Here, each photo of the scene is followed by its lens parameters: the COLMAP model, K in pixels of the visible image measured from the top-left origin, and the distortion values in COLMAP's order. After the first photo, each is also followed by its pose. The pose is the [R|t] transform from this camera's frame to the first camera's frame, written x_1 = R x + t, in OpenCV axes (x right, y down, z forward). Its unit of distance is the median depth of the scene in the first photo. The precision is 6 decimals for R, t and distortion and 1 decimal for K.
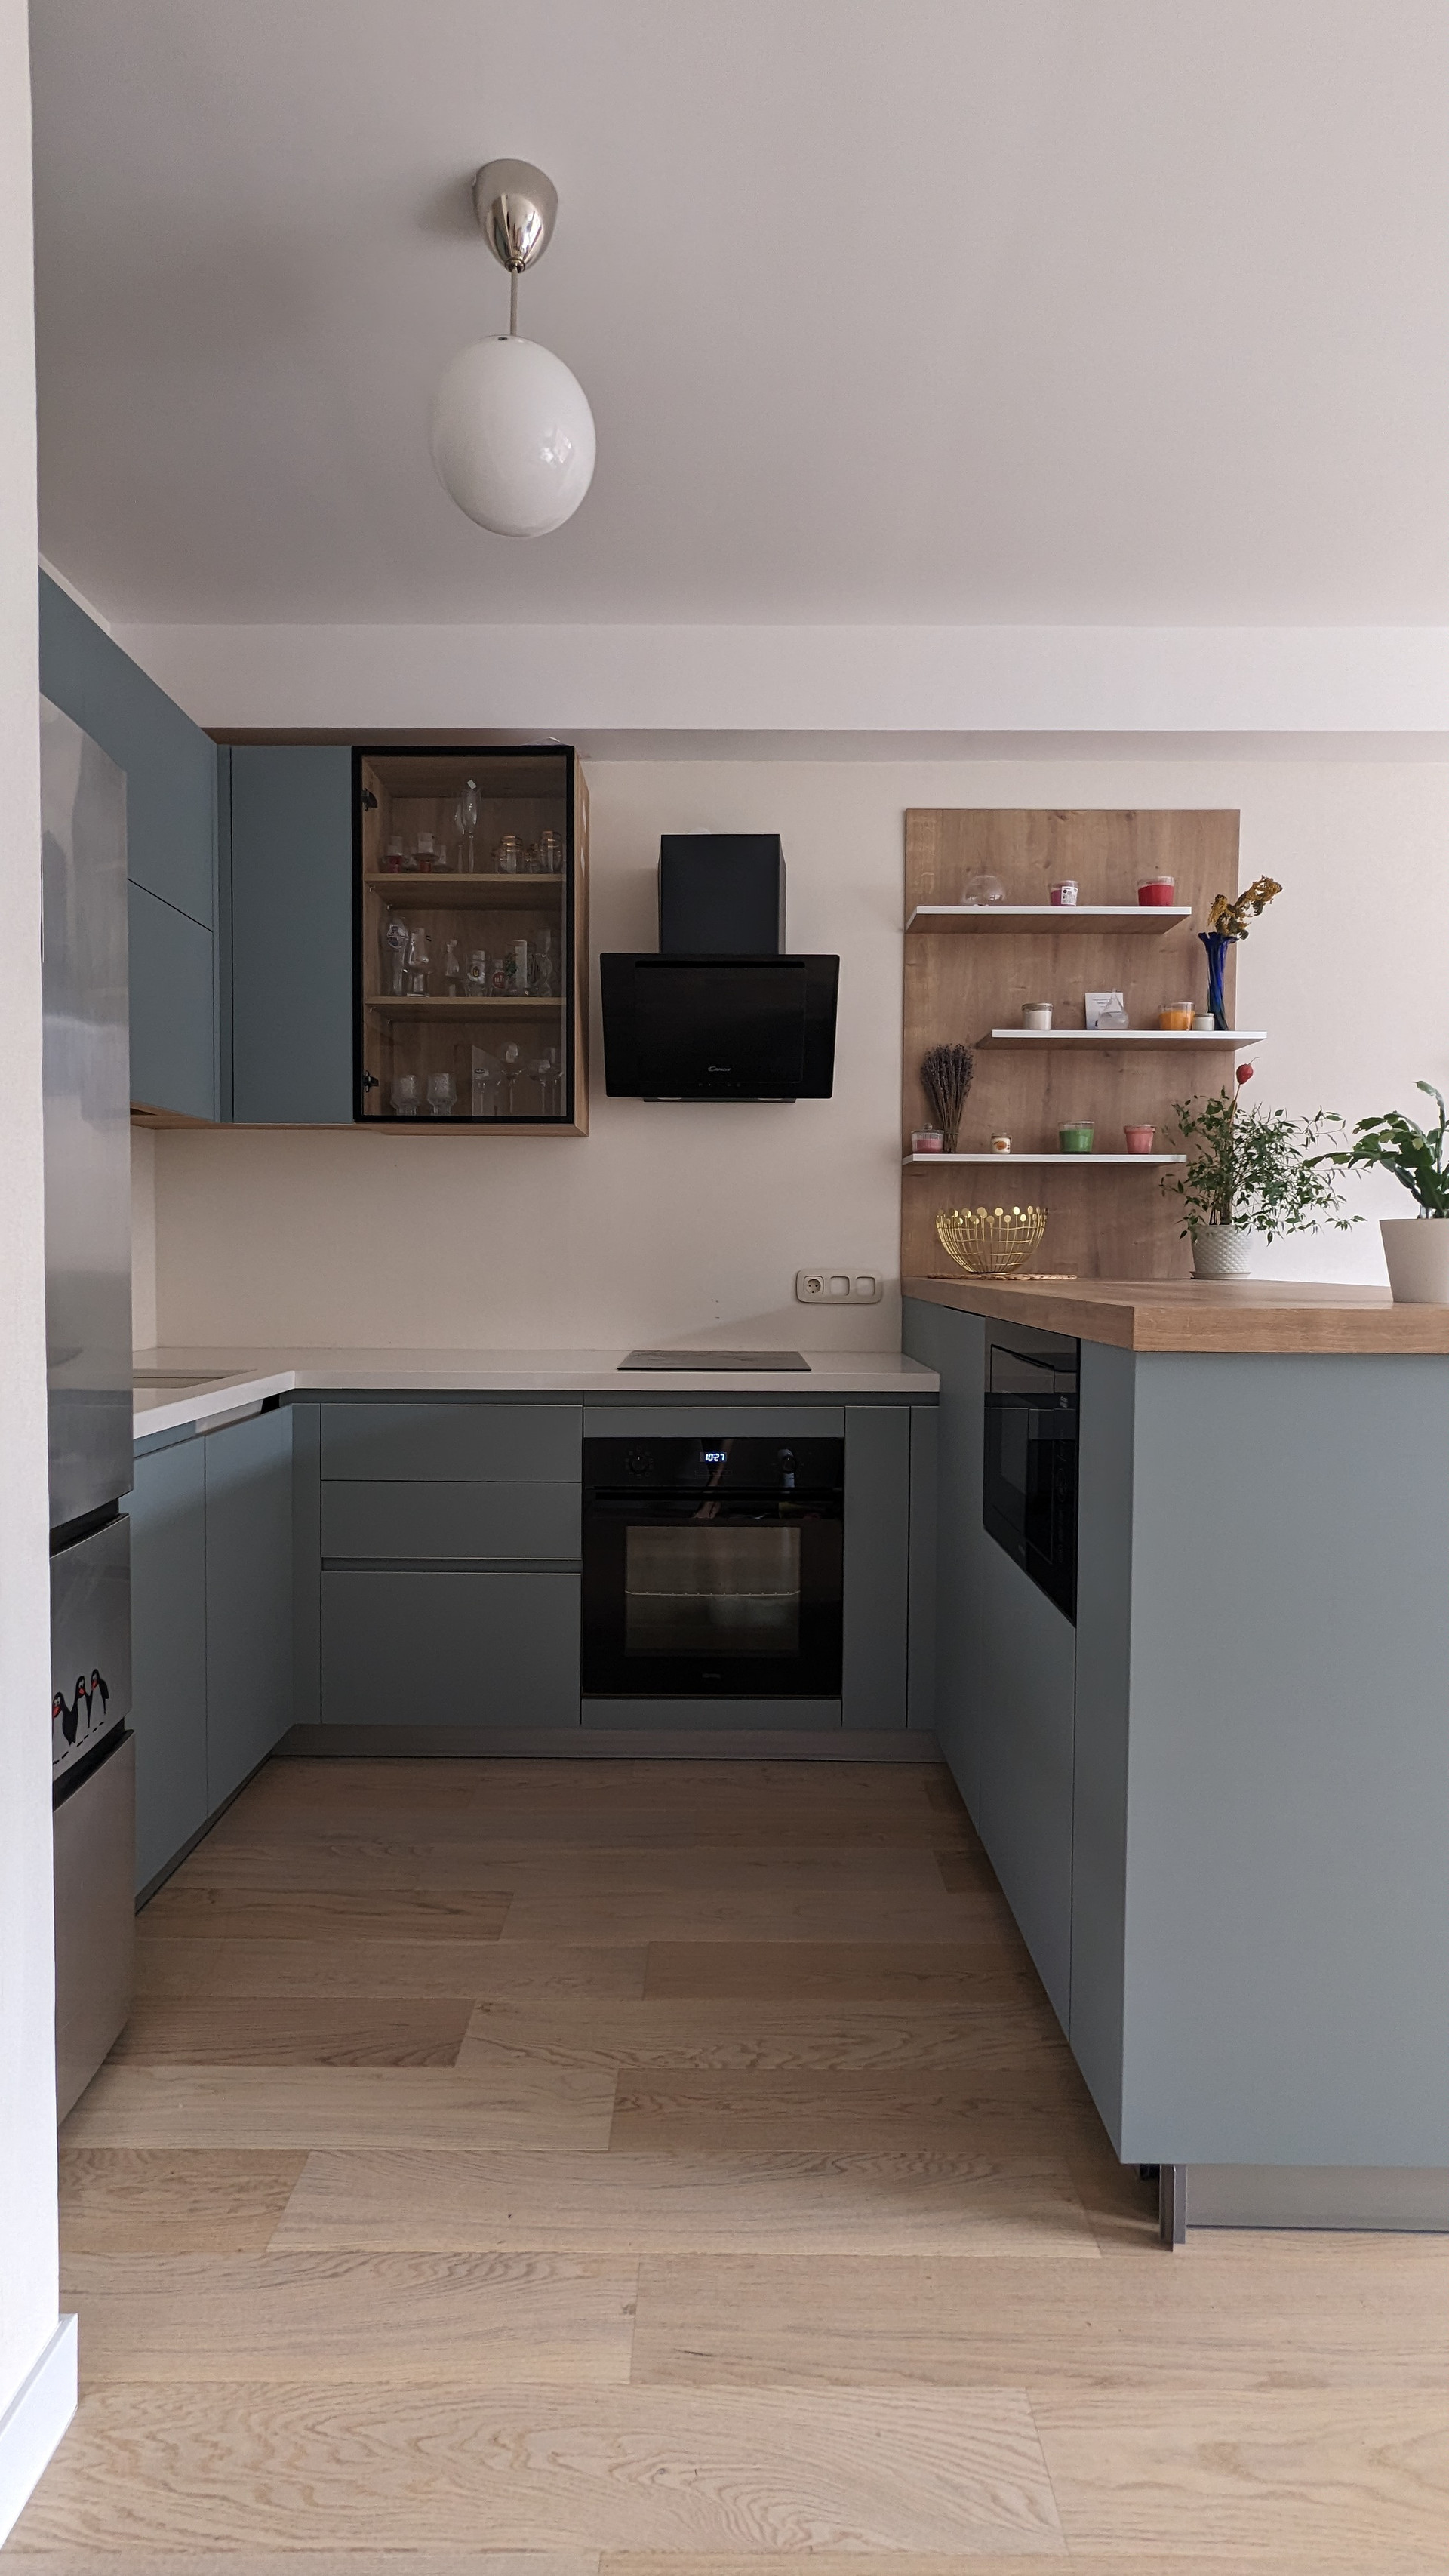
lens RADIAL K [[1215.7, 0, 721.3], [0, 1215.7, 1286.2], [0, 0, 1]] dist [0.000769, 0.001189]
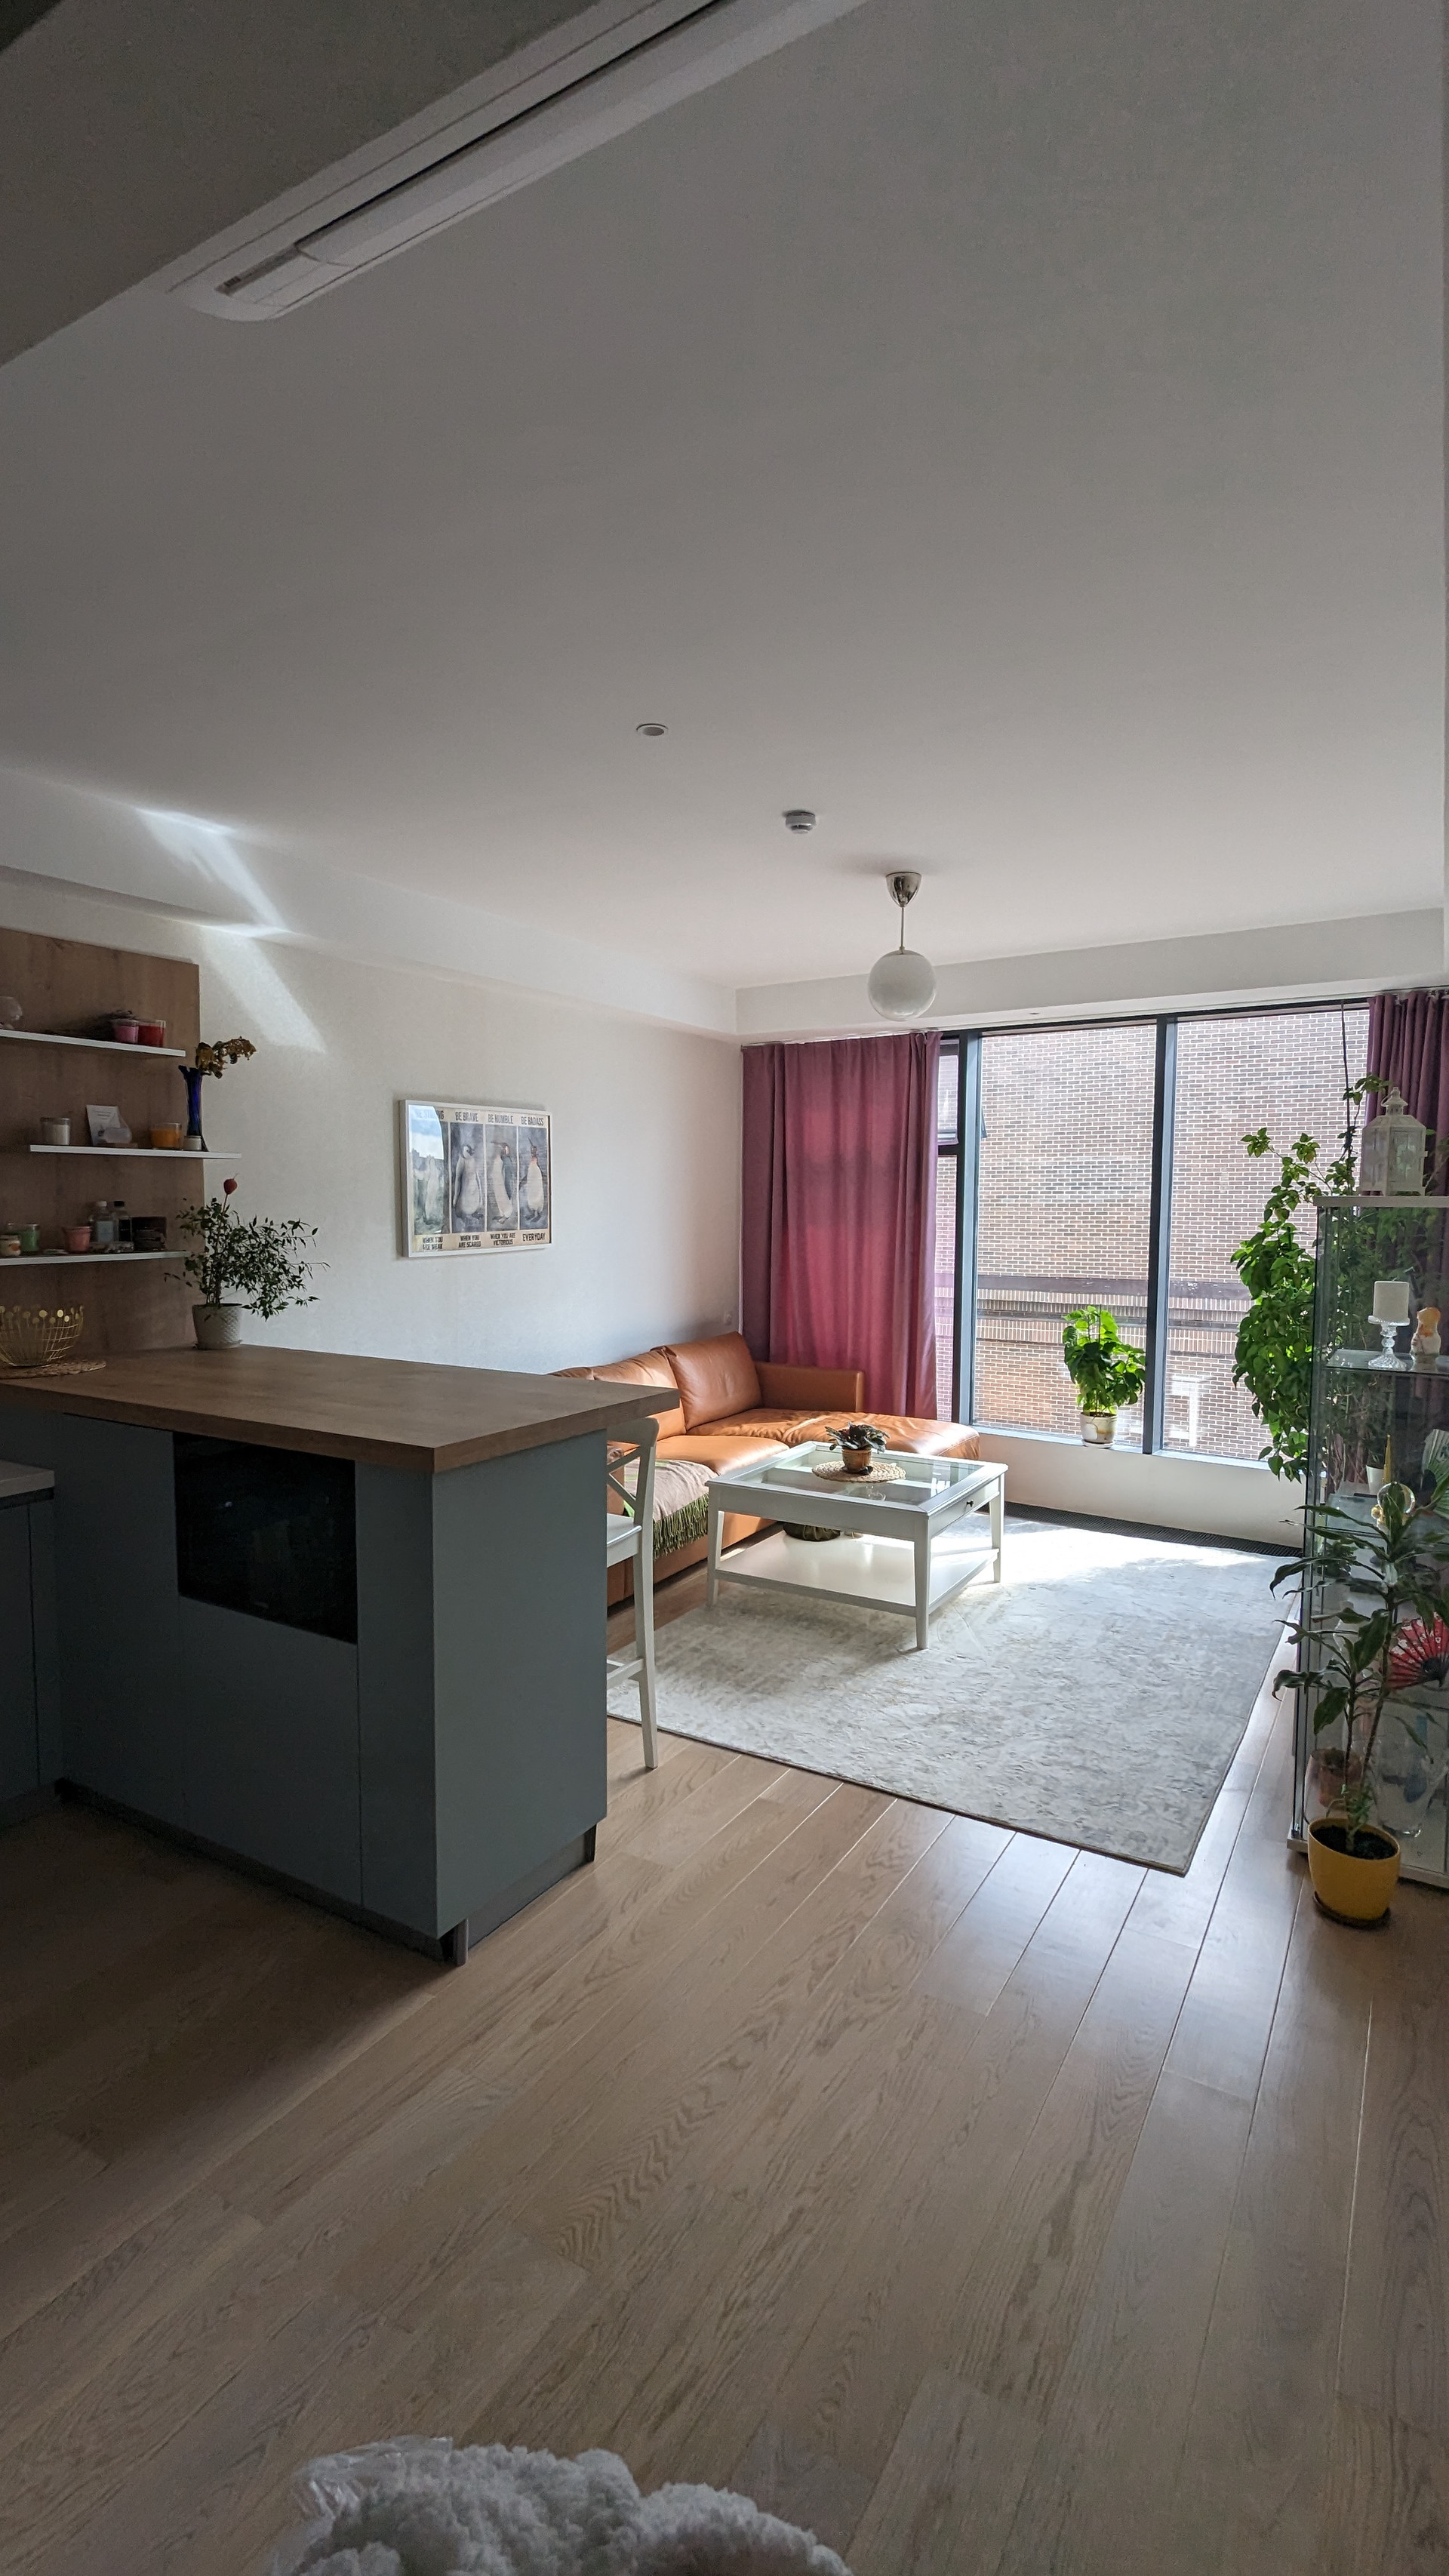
lens RADIAL K [[1215.7, 0, 718.7], [0, 1215.7, 1293.3], [0, 0, 1]] dist [0.000769, 0.001189]
pose [[0.502349, -0.069035, 0.861905, -0.598558], [0.019032, 0.997449, 0.068800, -0.201549], [-0.864456, -0.018158, 0.502381, -0.128190]]
